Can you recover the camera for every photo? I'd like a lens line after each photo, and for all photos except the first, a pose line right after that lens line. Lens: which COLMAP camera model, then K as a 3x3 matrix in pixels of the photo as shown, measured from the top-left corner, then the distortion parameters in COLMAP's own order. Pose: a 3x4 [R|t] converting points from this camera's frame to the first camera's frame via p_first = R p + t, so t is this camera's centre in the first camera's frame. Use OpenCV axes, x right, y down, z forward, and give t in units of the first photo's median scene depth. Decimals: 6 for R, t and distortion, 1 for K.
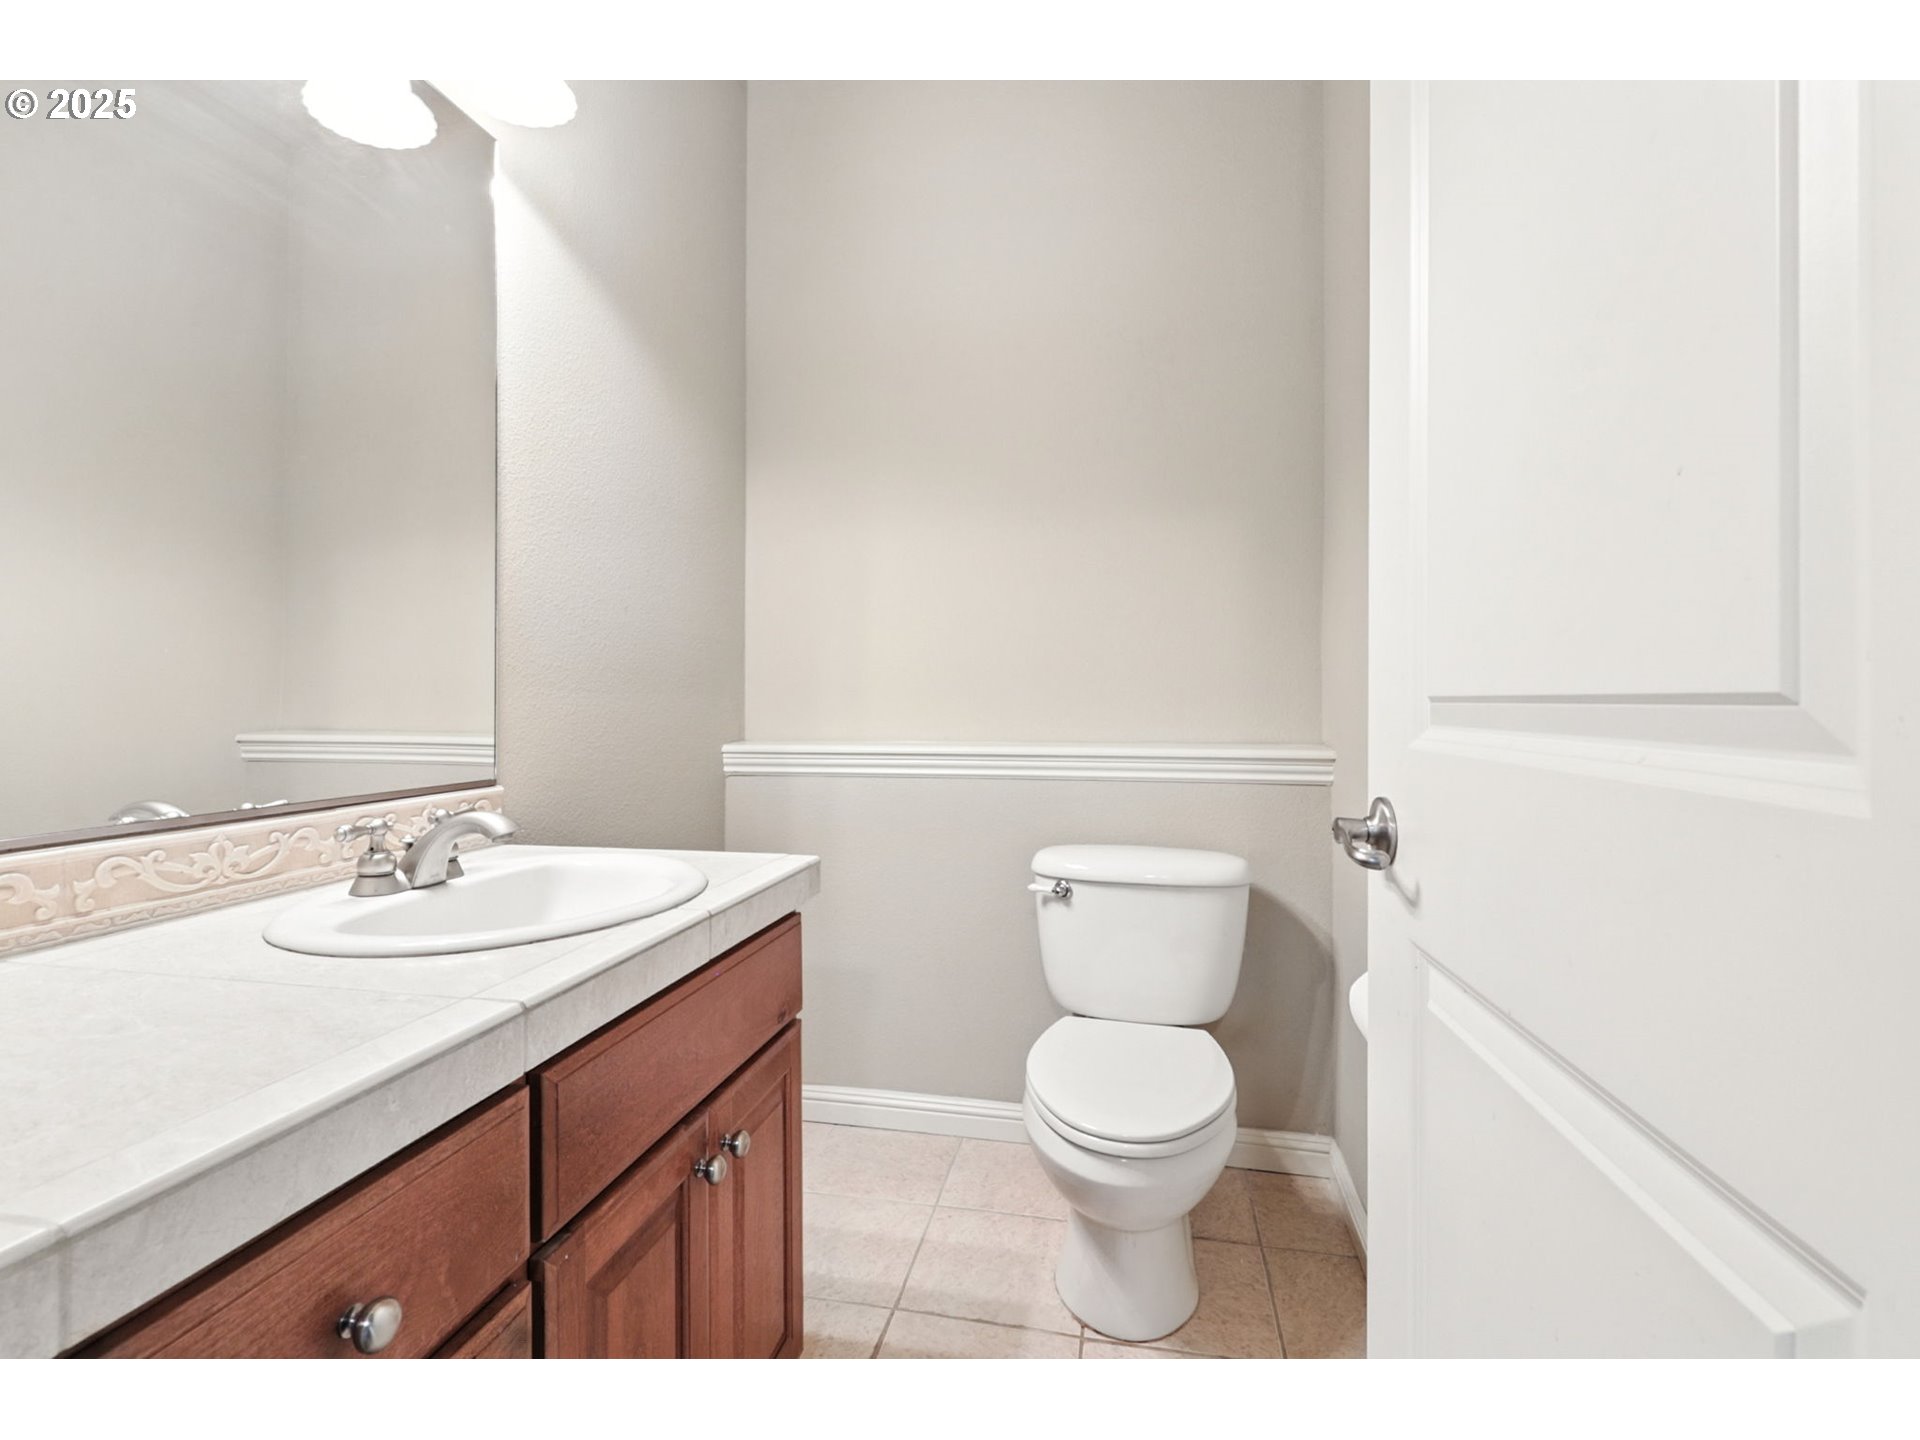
lens RADIAL K [[879.4, 0, 951.3], [0, 879.4, 710.1], [0, 0, 1]] dist [0.005256, 0.001122]
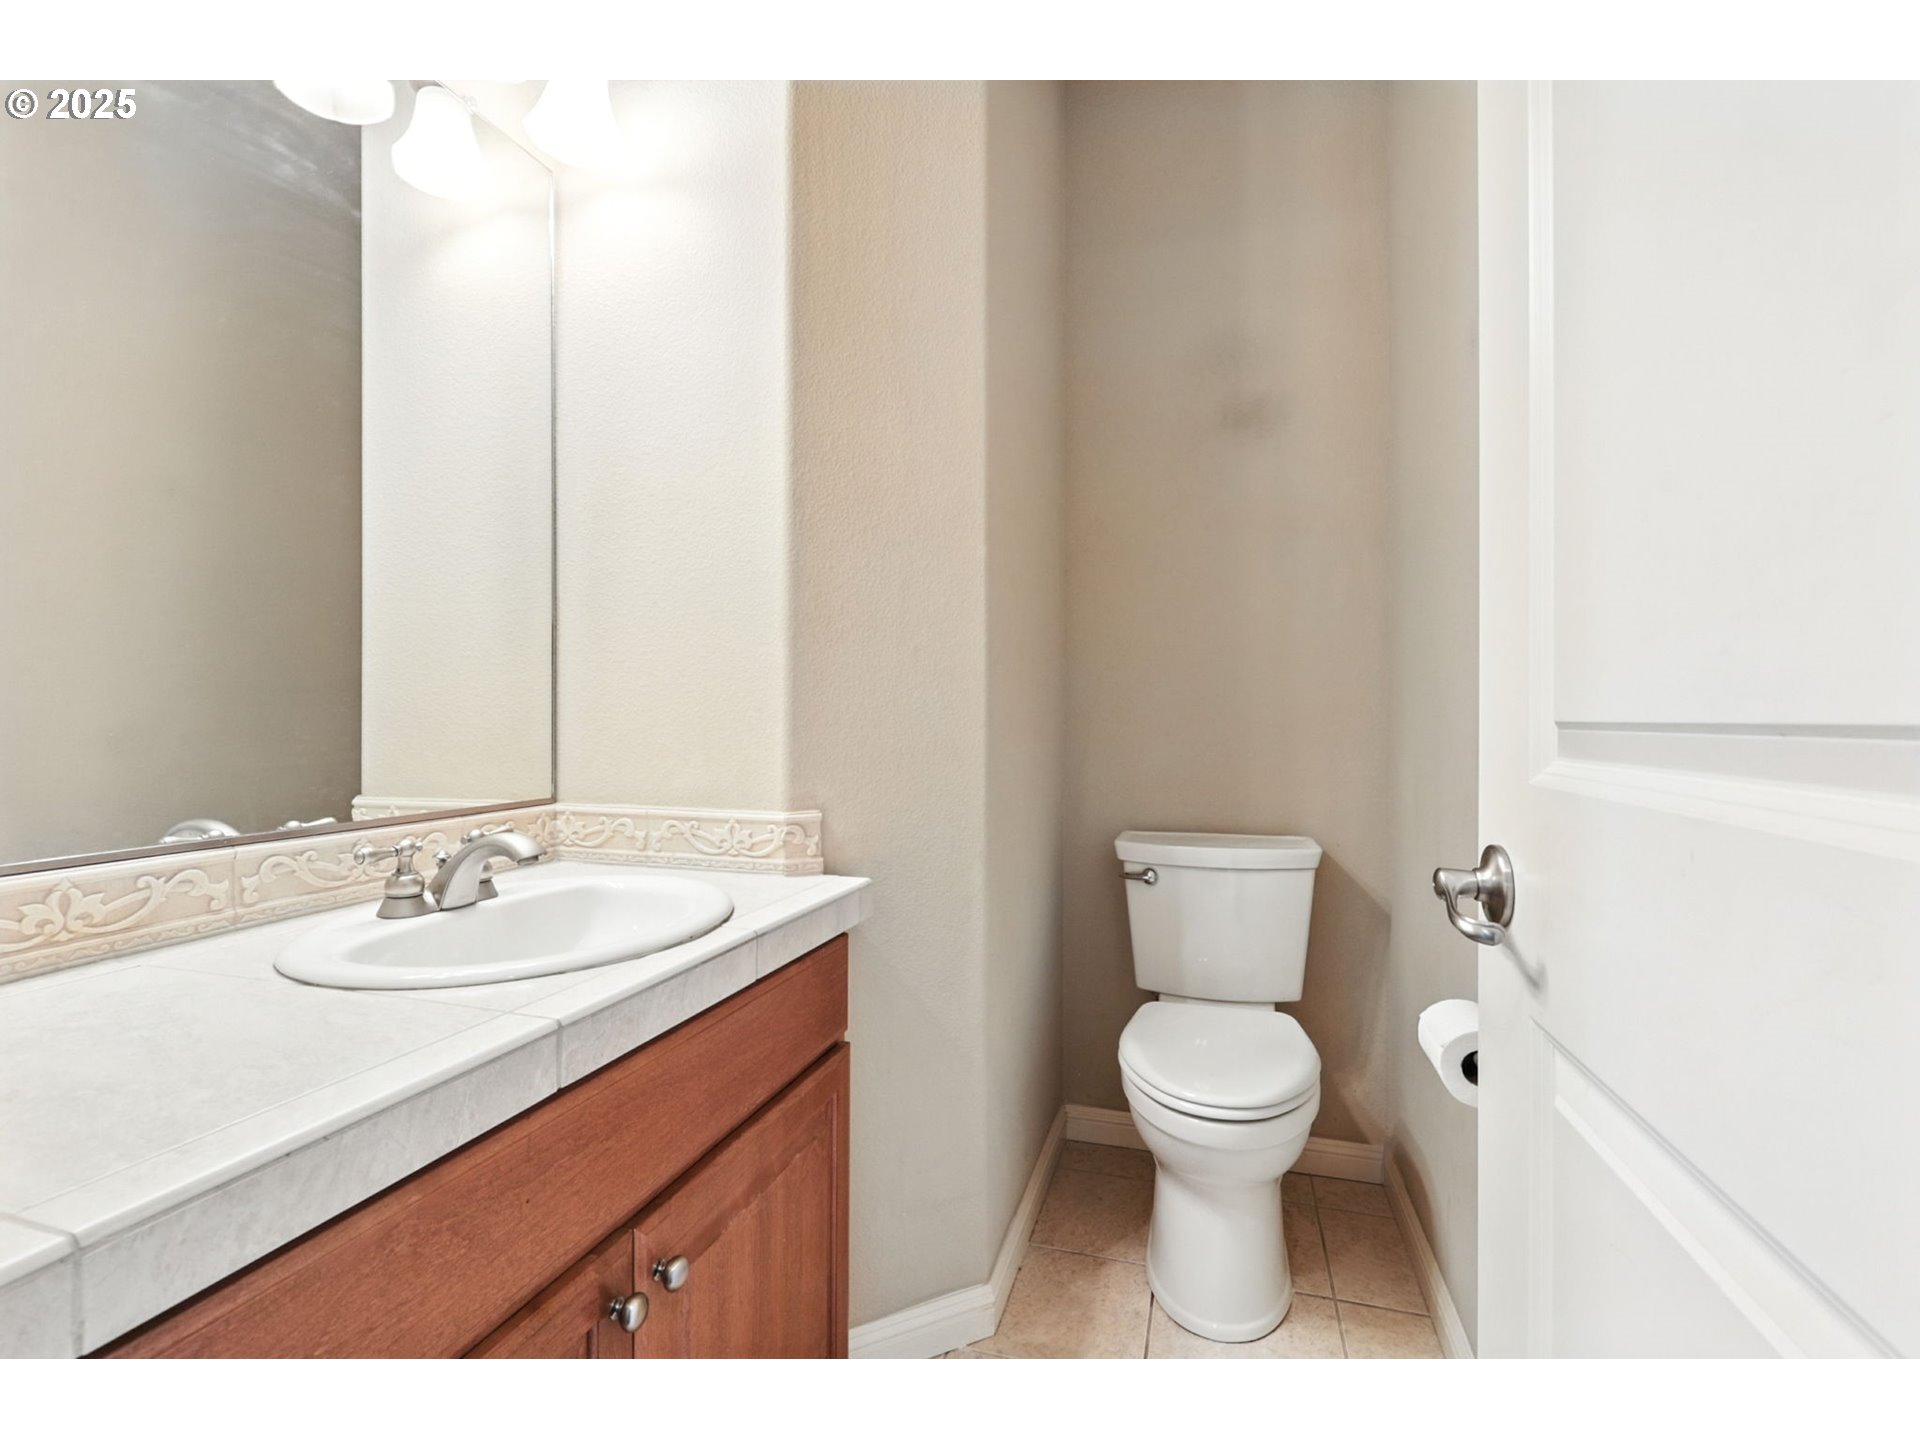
lens RADIAL K [[836.3, 0, 956.1], [0, 836.3, 723.7], [0, 0, 1]] dist [0.002644, -0.000210]
pose [[0.997101, 0.003683, -0.076003, 0.037140], [-0.004117, 0.999976, -0.005546, -0.003852], [0.075981, 0.005843, 0.997092, 0.123158]]
